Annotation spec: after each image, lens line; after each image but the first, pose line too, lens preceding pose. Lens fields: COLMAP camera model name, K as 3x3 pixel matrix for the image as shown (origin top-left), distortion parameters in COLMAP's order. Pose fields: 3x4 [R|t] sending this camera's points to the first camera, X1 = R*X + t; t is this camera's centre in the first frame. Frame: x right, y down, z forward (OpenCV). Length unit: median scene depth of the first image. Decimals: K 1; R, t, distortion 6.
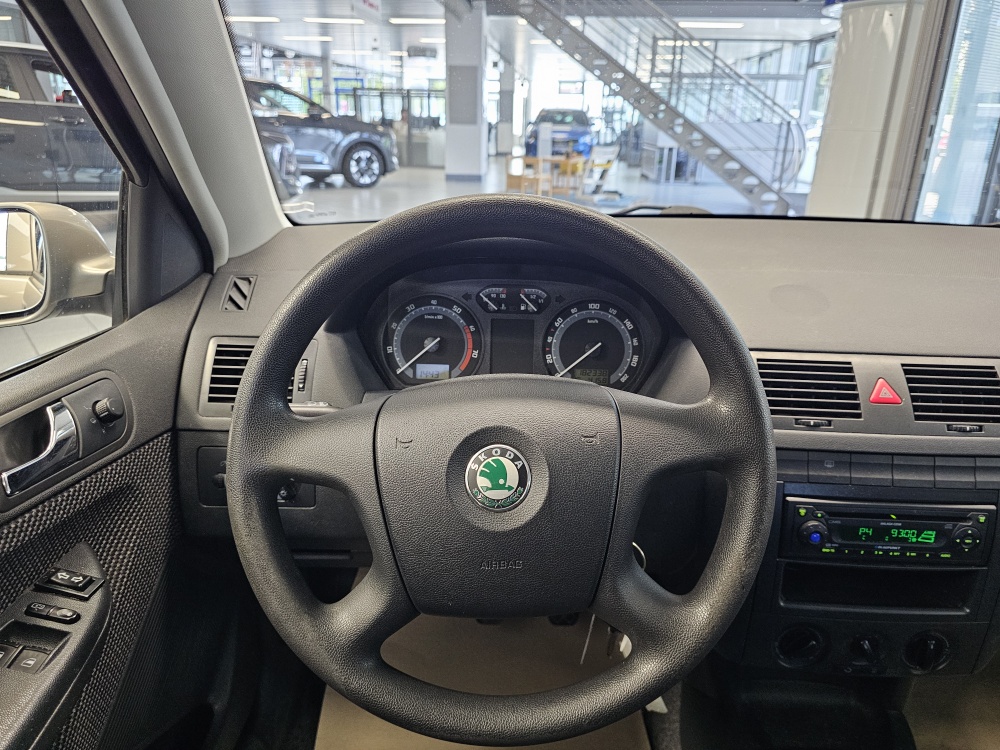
lens RADIAL K [[677.7, 0, 507.5], [0, 677.7, 371.8], [0, 0, 1]] dist [0.055020, -0.063853]
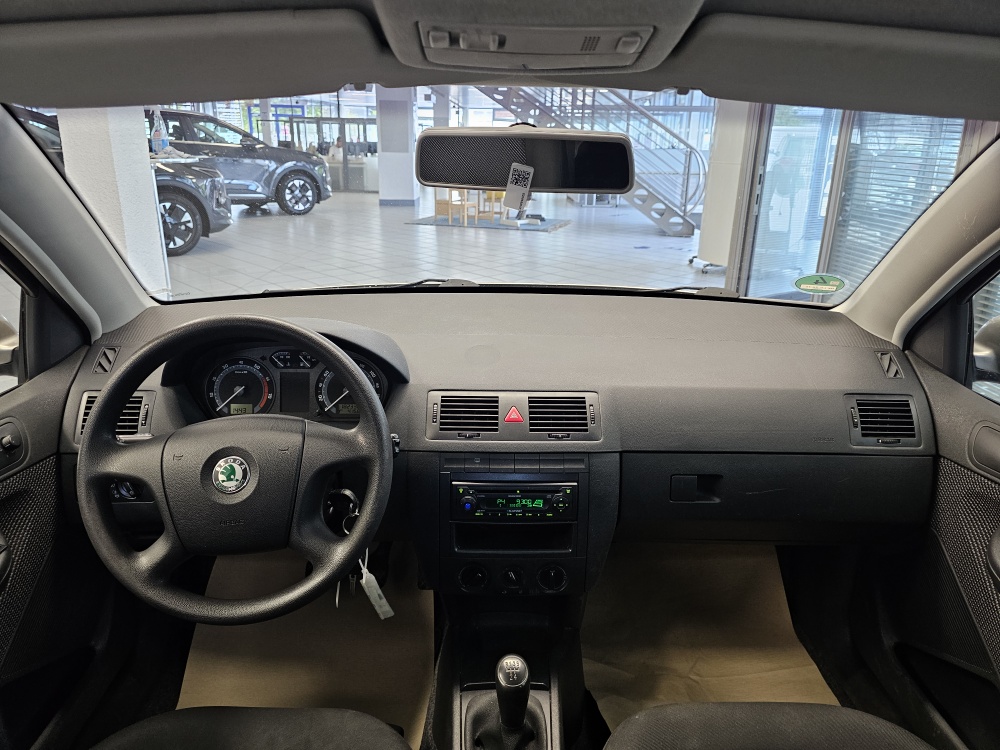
lens RADIAL K [[677.7, 0, 497.5], [0, 677.7, 361.7], [0, 0, 1]] dist [0.055020, -0.063853]
pose [[0.998139, -0.025793, 0.055256, 0.409492], [0.027744, 0.999008, -0.034831, -0.040080], [-0.054302, 0.036300, 0.997865, -0.581129]]
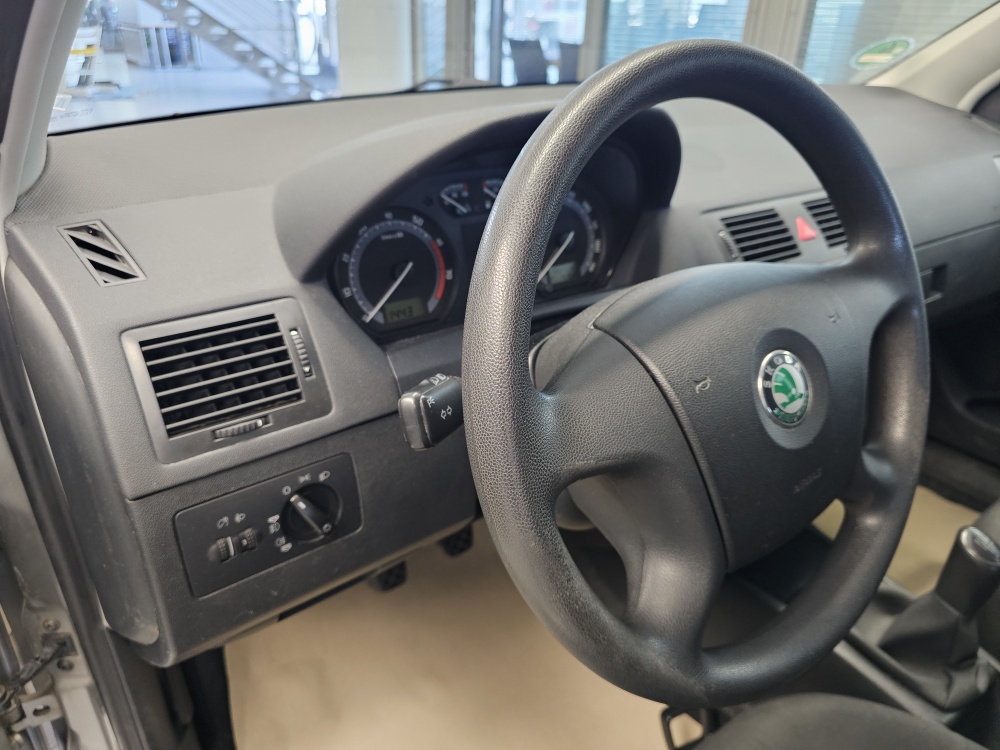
lens RADIAL K [[697.9, 0, 489.5], [0, 697.9, 364.9], [0, 0, 1]] dist [-0.003125, -0.007639]
pose [[0.790348, -0.274777, 0.547584, -0.533629], [0.199208, 0.960474, 0.194439, -0.080239], [-0.579367, -0.044592, 0.813846, 0.343399]]
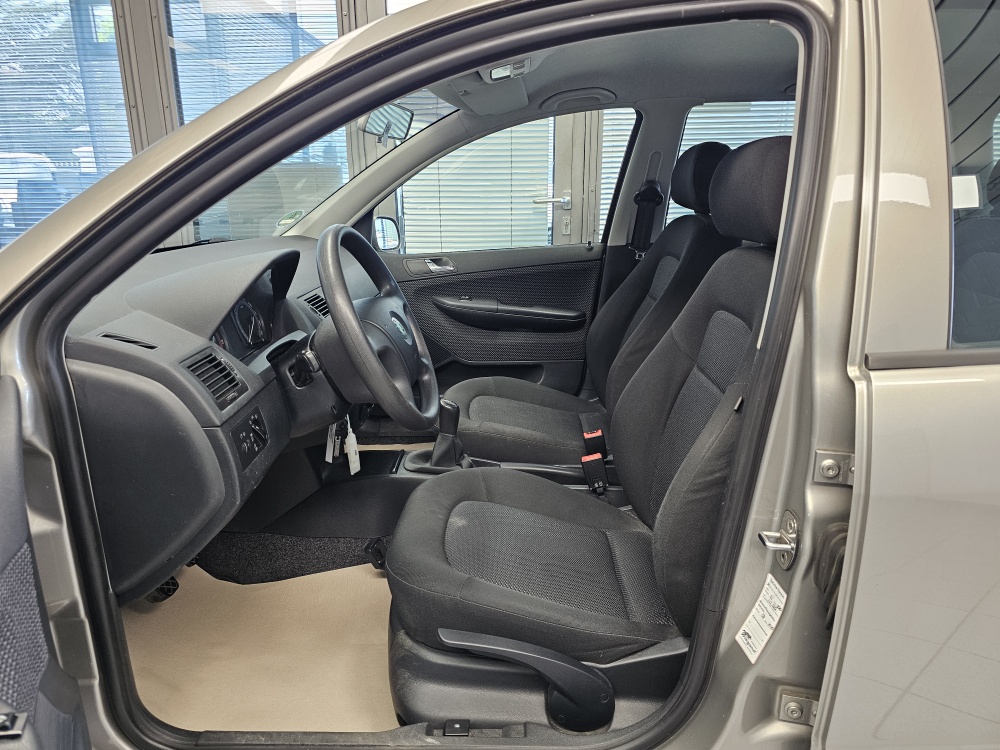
lens RADIAL K [[677.7, 0, 496.0], [0, 677.7, 371.8], [0, 0, 1]] dist [0.055020, -0.063853]
pose [[-0.023220, -0.284356, 0.958438, -1.697565], [0.354644, 0.894004, 0.273831, -0.182689], [-0.934713, 0.346263, 0.080087, 0.343830]]
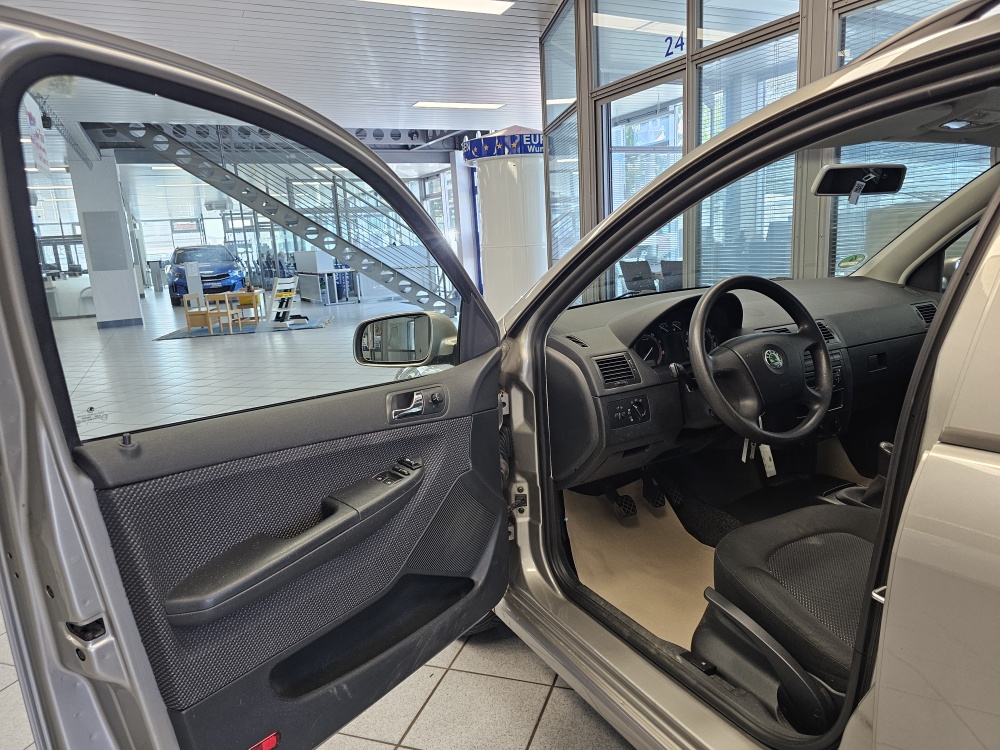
lens RADIAL K [[677.7, 0, 499.6], [0, 677.7, 380.0], [0, 0, 1]] dist [0.055020, -0.063853]
pose [[0.853675, -0.172566, 0.491386, -1.786315], [0.248338, 0.964216, -0.092817, 0.145051], [-0.457785, 0.201265, 0.865982, -0.744595]]
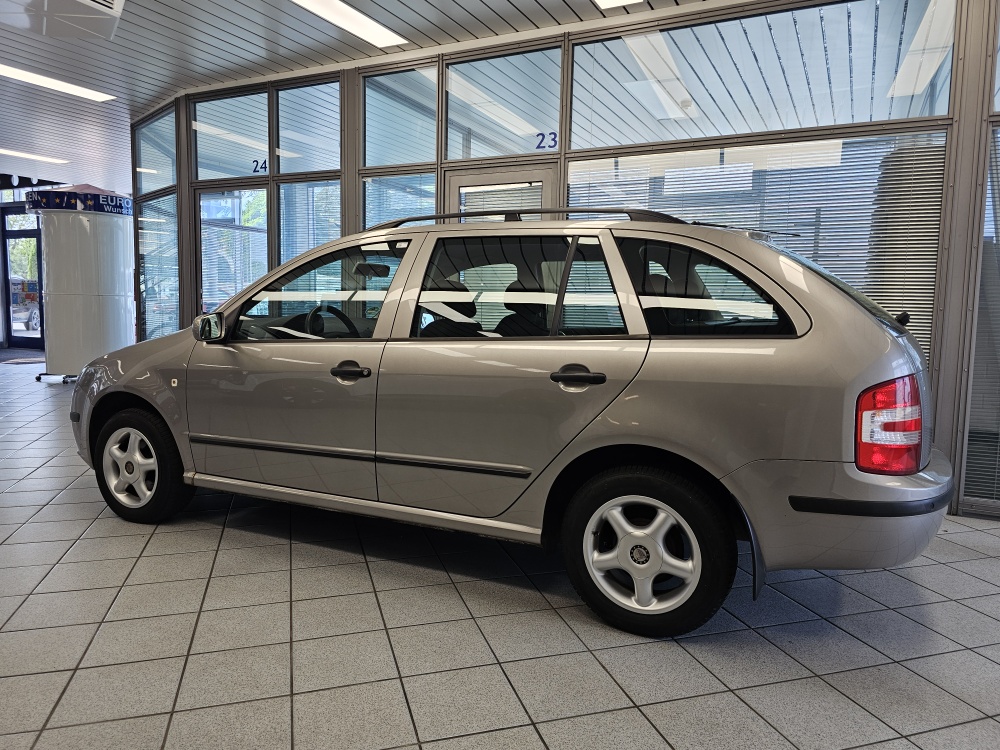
lens RADIAL K [[677.7, 0, 491.2], [0, 677.7, 364.6], [0, 0, 1]] dist [0.055020, -0.063853]
pose [[0.383086, -0.101014, 0.918173, -4.166788], [0.308804, 0.950817, -0.024236, 0.682515], [-0.870566, 0.292820, 0.395438, -2.133278]]
